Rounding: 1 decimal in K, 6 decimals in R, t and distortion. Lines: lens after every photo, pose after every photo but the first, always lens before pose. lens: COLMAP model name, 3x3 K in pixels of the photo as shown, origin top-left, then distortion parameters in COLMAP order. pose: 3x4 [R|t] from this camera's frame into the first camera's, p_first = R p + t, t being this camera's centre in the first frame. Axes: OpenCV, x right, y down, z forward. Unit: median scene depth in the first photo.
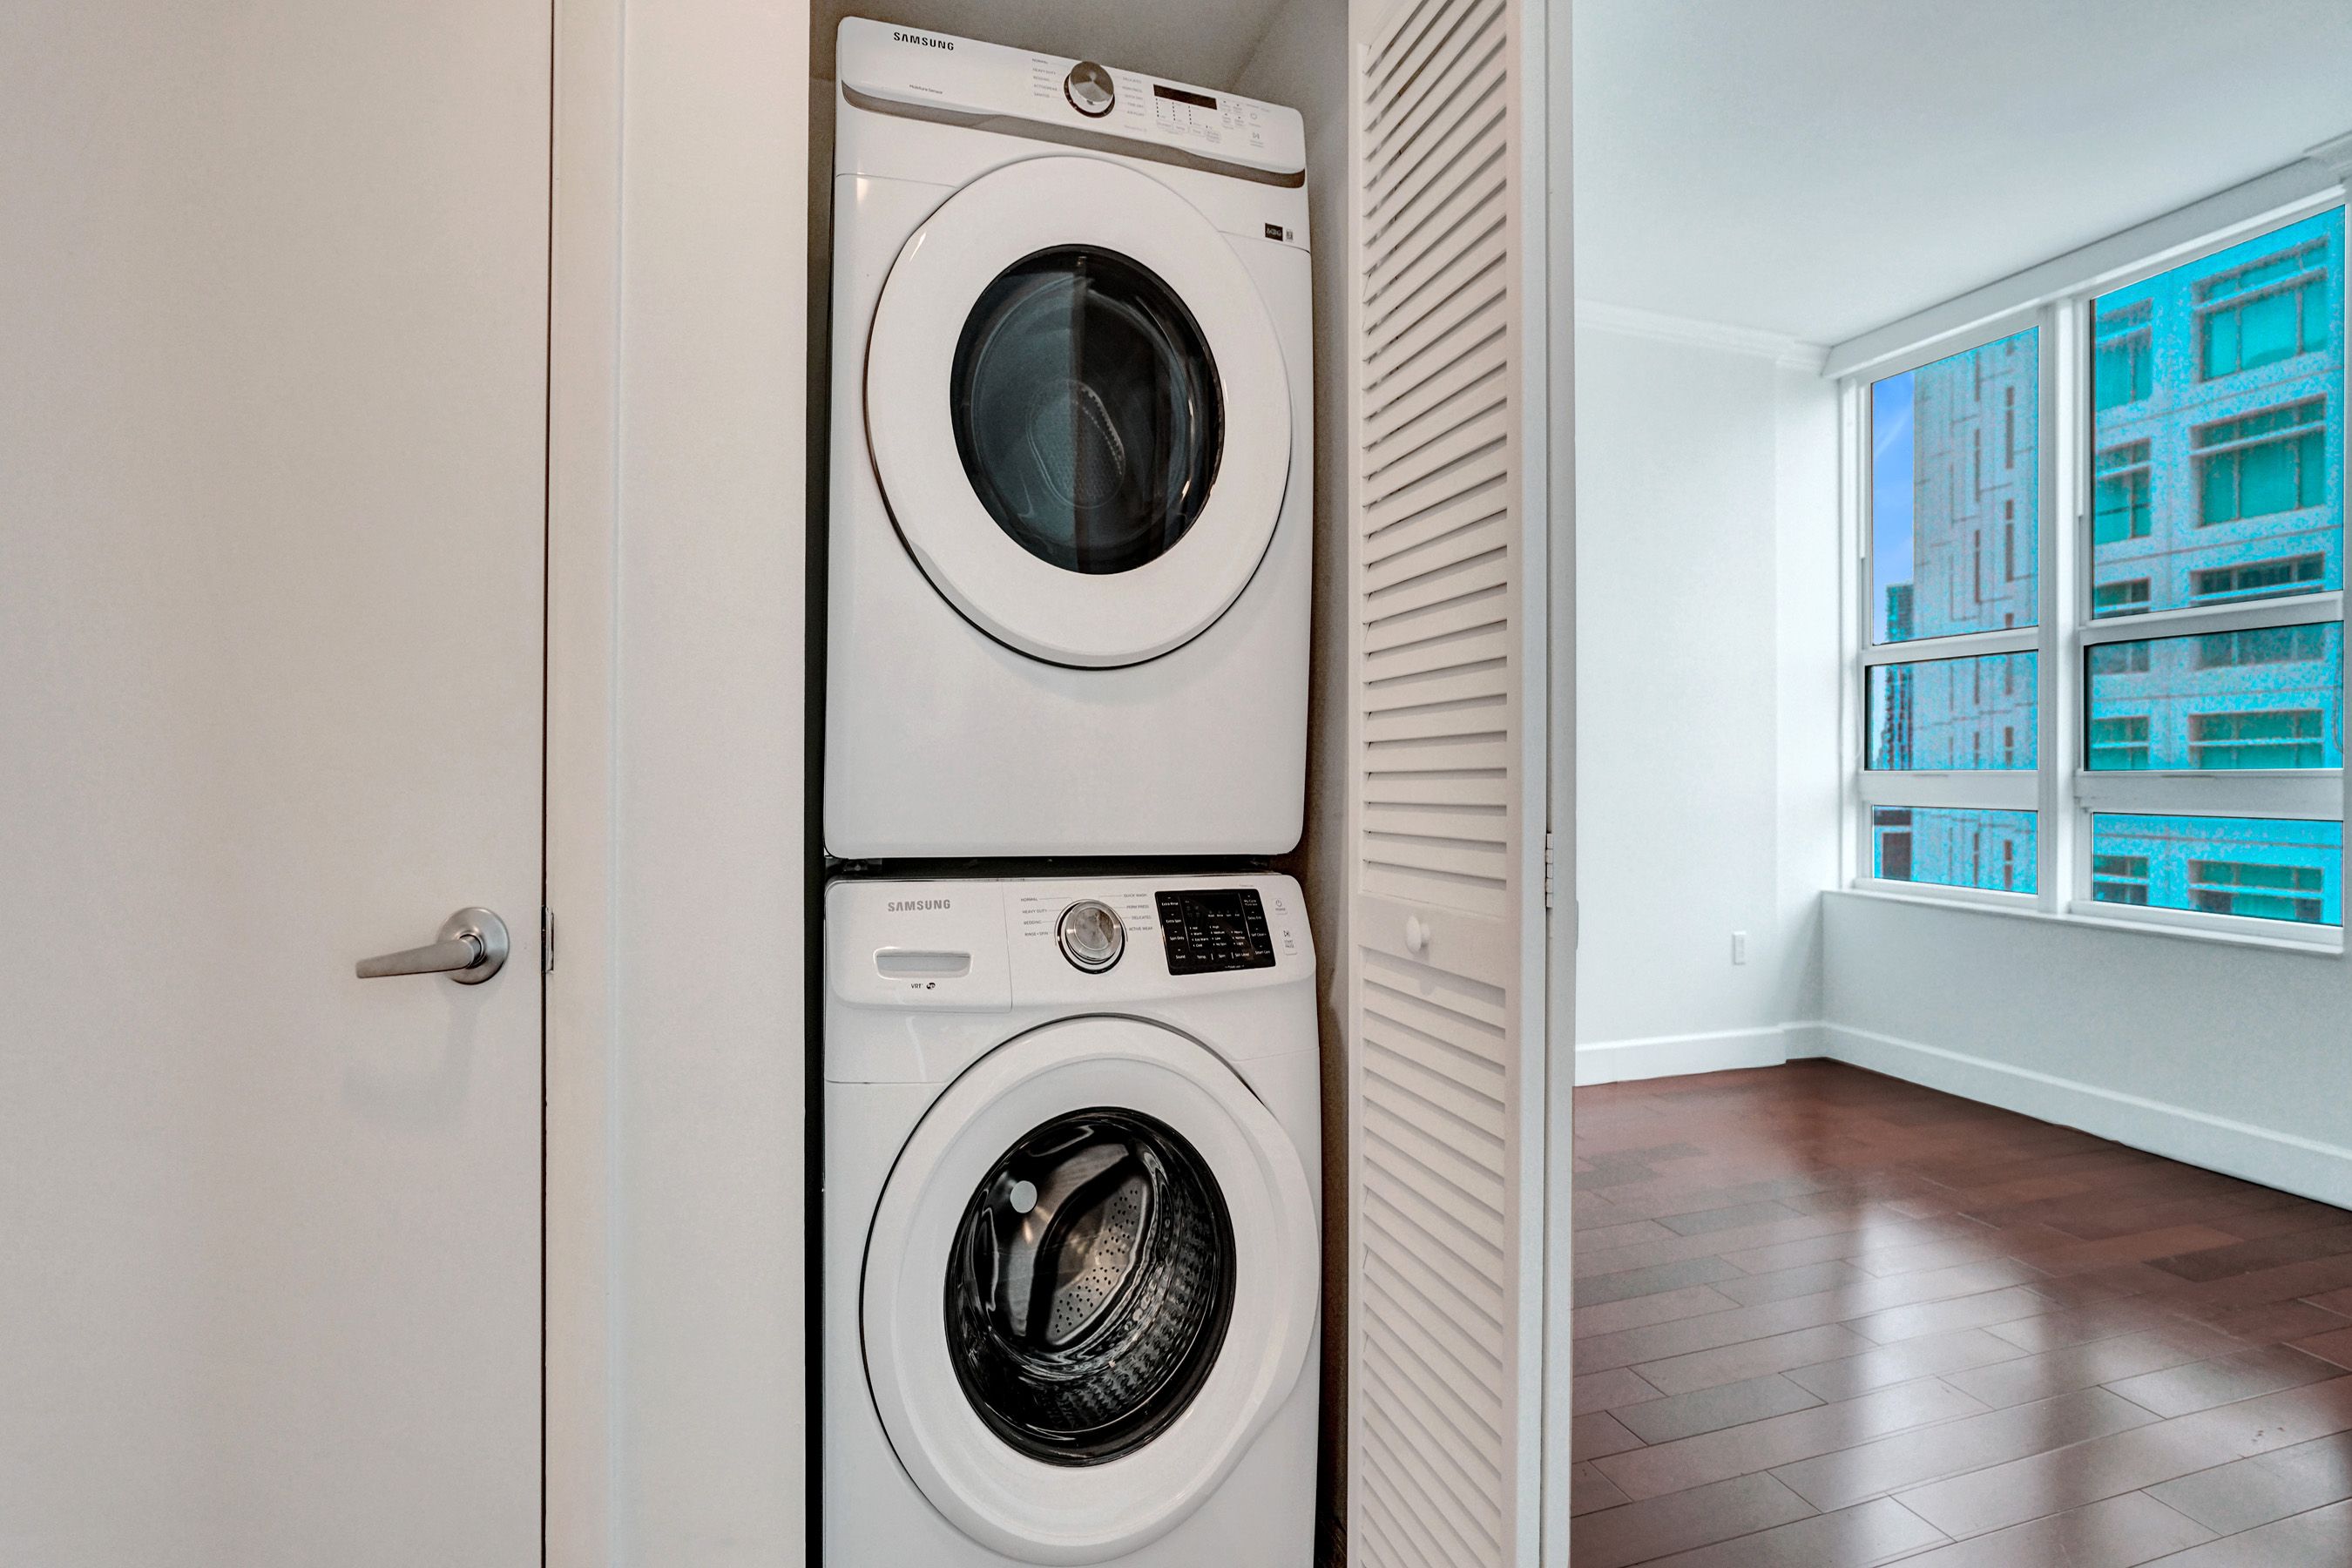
lens RADIAL K [[1088.8, 0, 1182.3], [0, 1088.8, 773.0], [0, 0, 1]] dist [-0.034241, 0.014587]
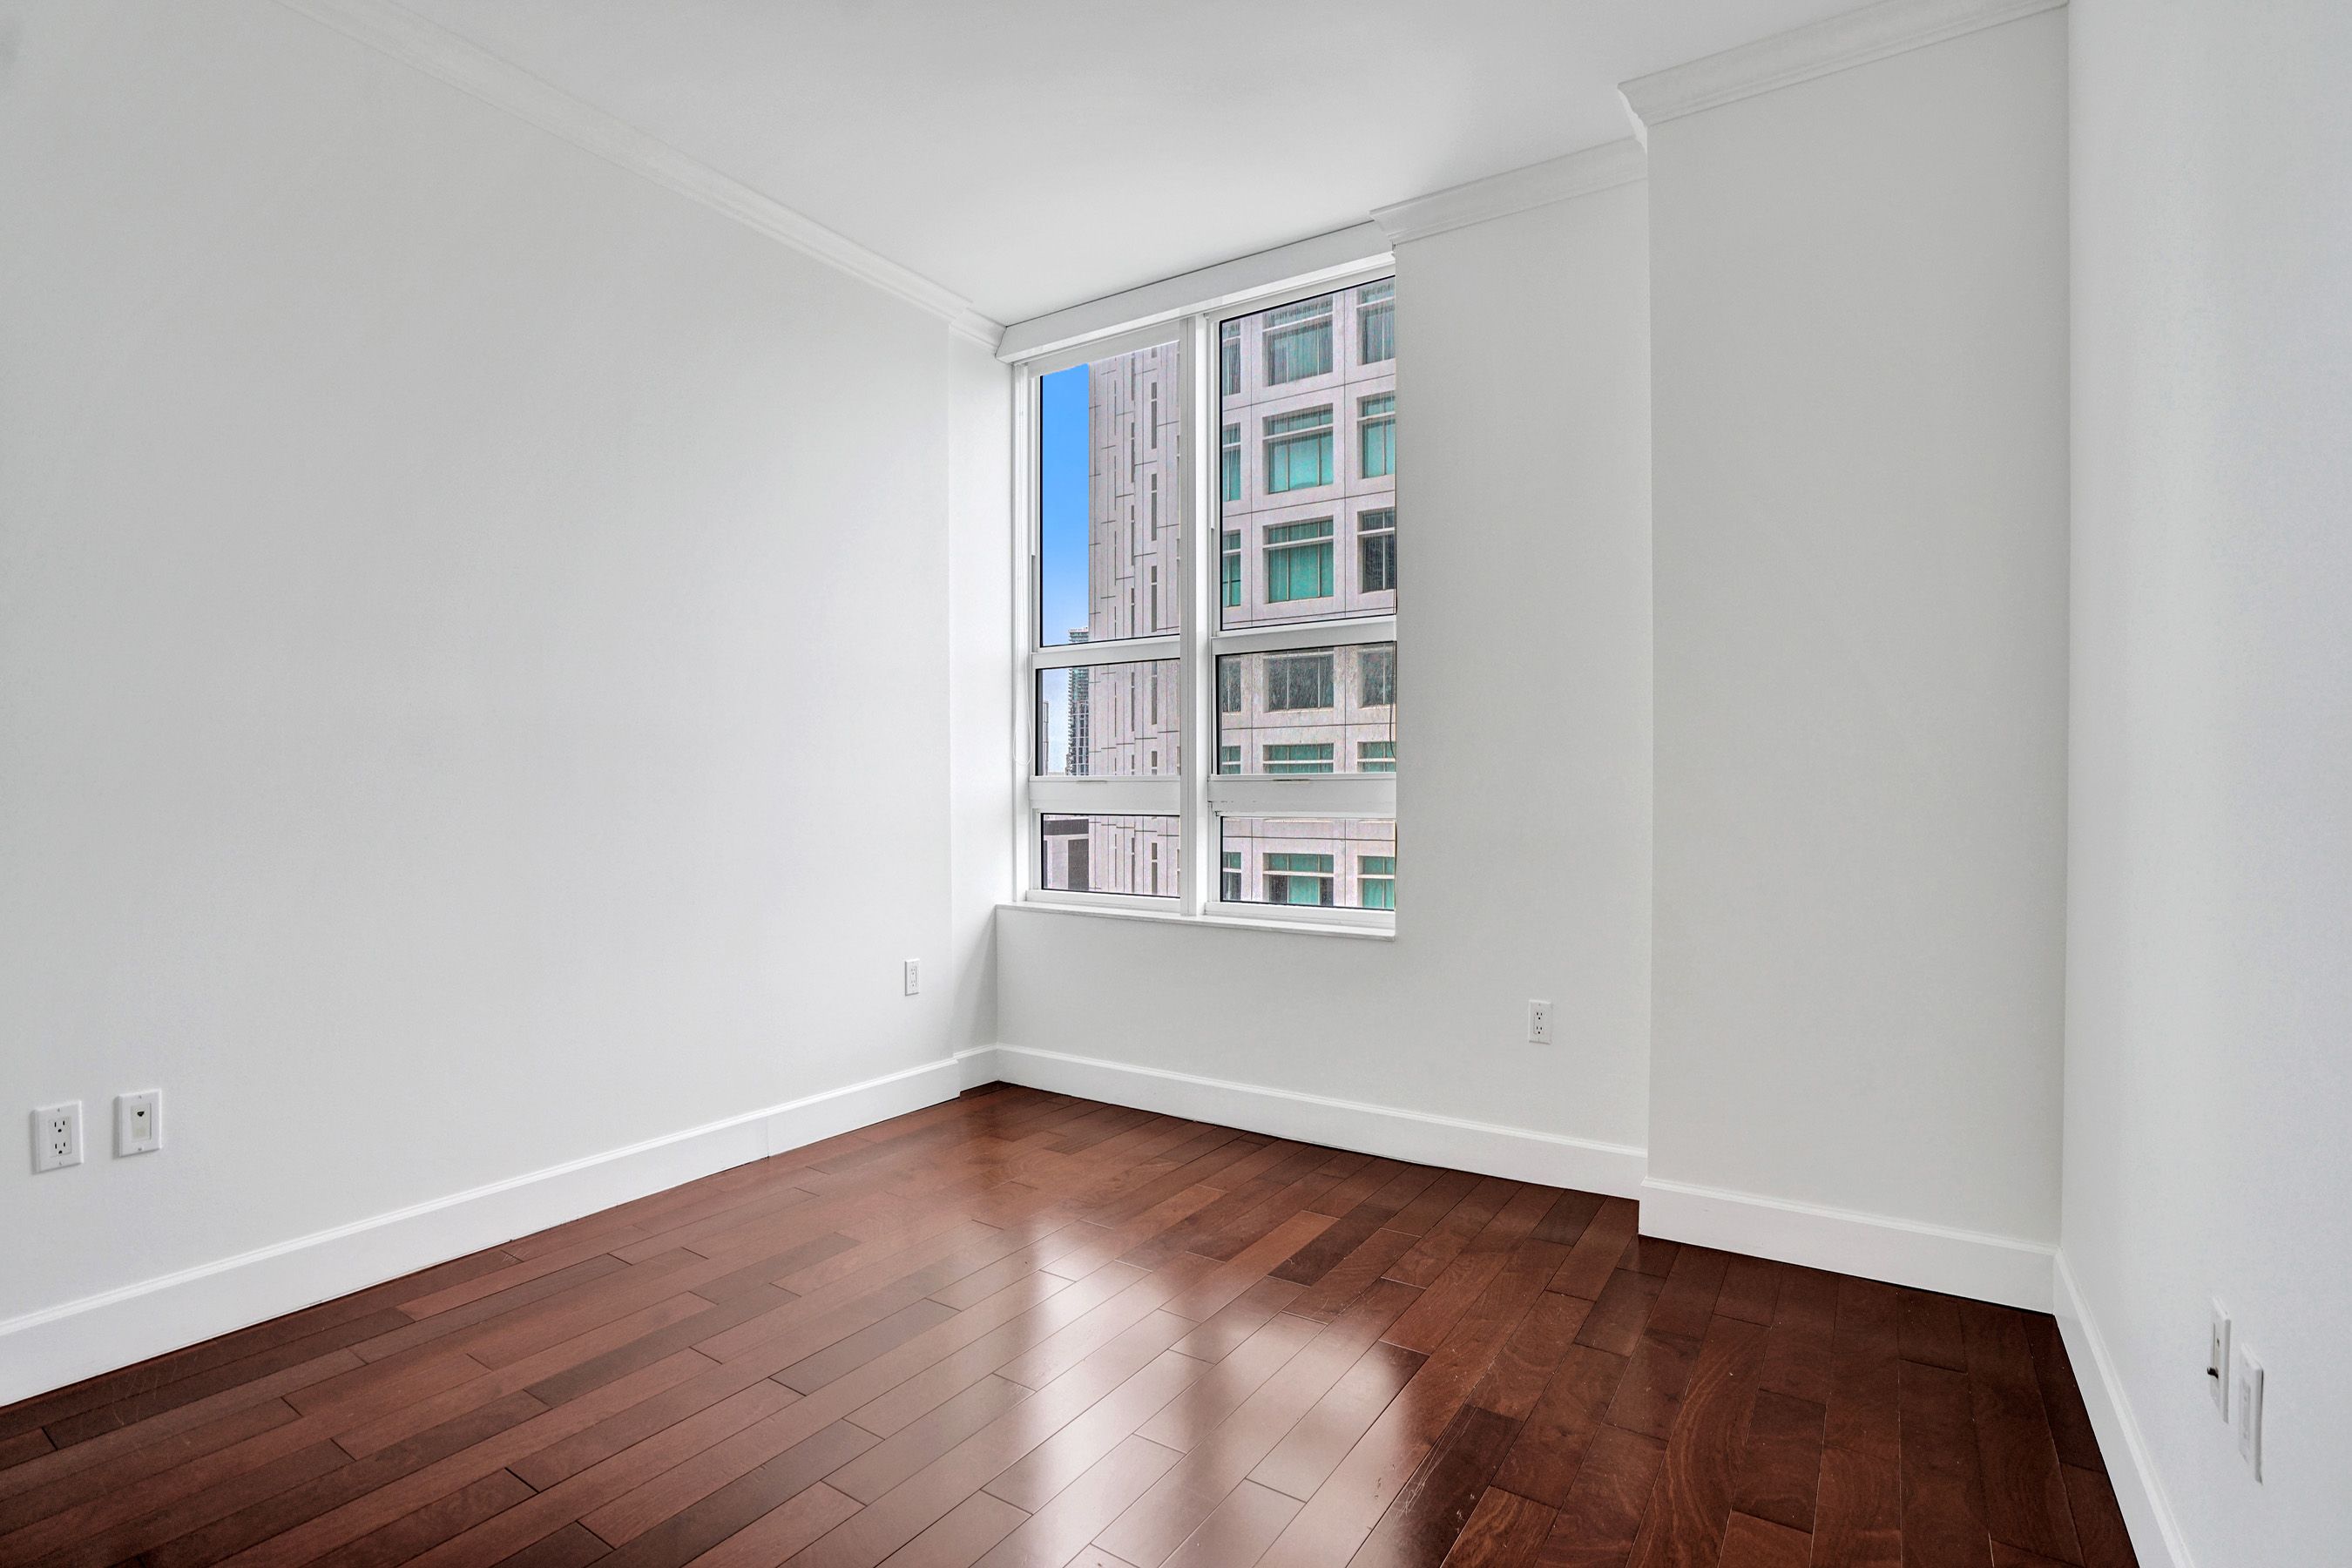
lens RADIAL K [[1088.8, 0, 1159.8], [0, 1088.8, 779.9], [0, 0, 1]] dist [-0.034241, 0.014587]
pose [[0.788594, 0.002843, 0.614908, 0.131568], [0.002570, 0.999965, -0.007919, 0.008269], [-0.614909, 0.007825, 0.788559, 0.174250]]
